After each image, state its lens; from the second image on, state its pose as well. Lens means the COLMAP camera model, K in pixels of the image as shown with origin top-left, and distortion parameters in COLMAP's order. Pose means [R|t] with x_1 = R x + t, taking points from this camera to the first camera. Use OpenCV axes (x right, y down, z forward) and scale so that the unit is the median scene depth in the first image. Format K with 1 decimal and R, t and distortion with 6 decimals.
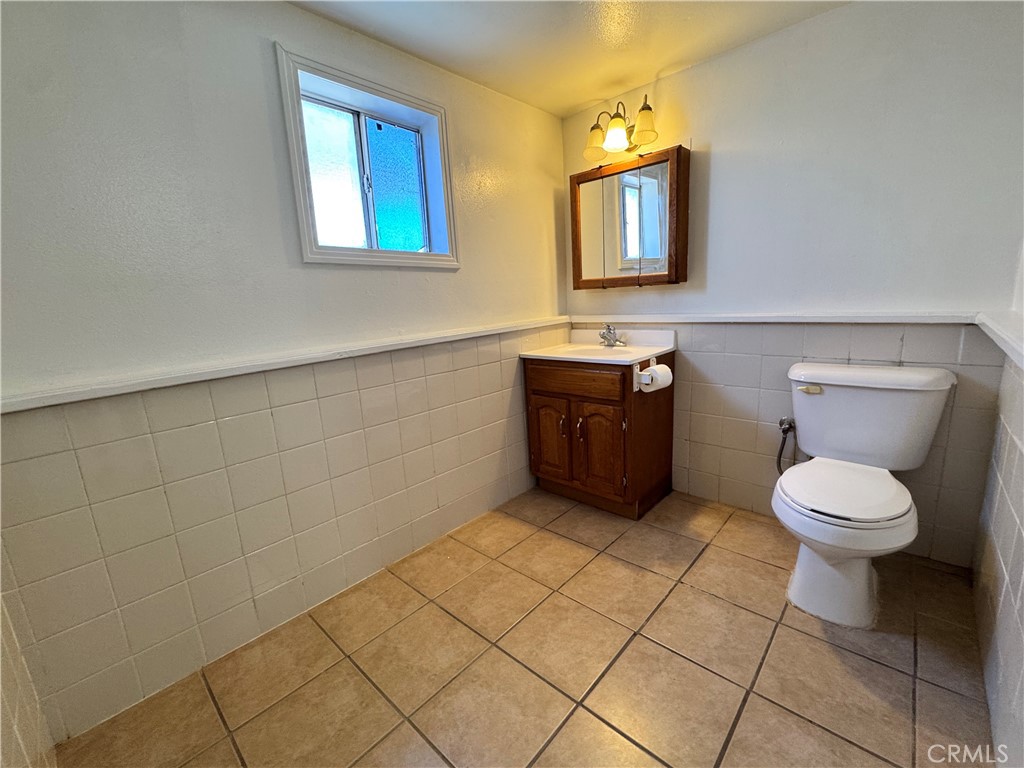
lens RADIAL K [[428.8, 0, 512.0], [0, 428.8, 384.0], [0, 0, 1]] dist [-0.003416, 0.000124]
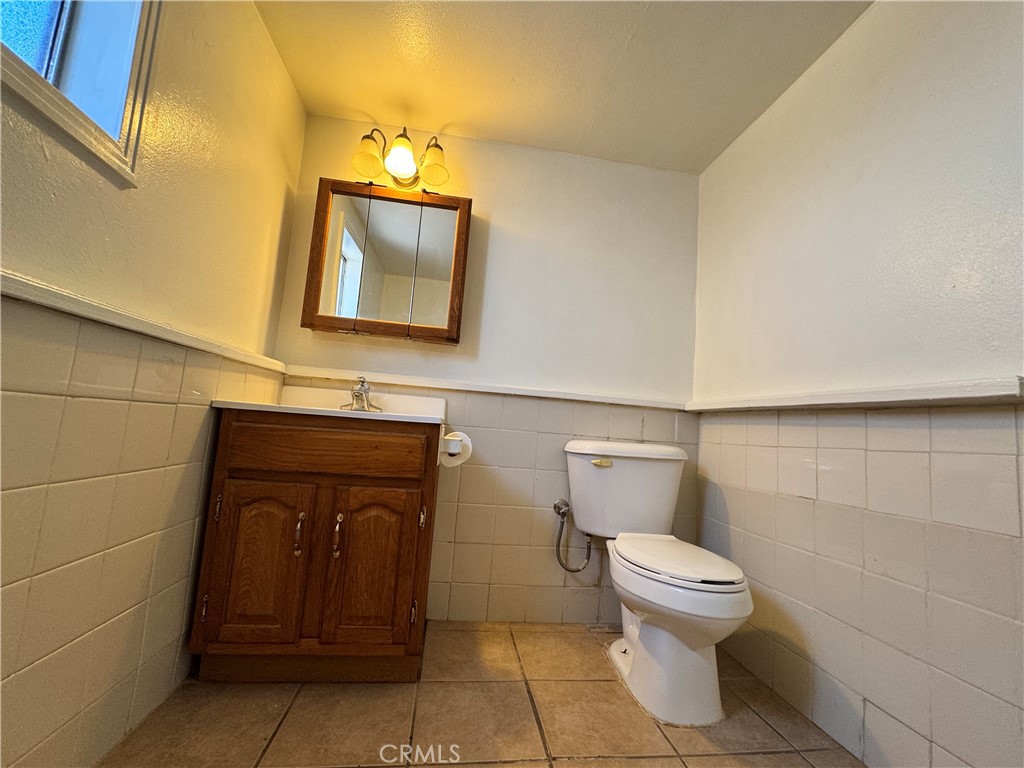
lens RADIAL K [[428.8, 0, 512.0], [0, 428.8, 384.0], [0, 0, 1]] dist [-0.003416, 0.000124]
pose [[0.624220, 0.184531, 0.759143, -0.171066], [0.045917, 0.961359, -0.271442, 0.078092], [-0.779898, 0.204297, 0.591626, 0.434631]]
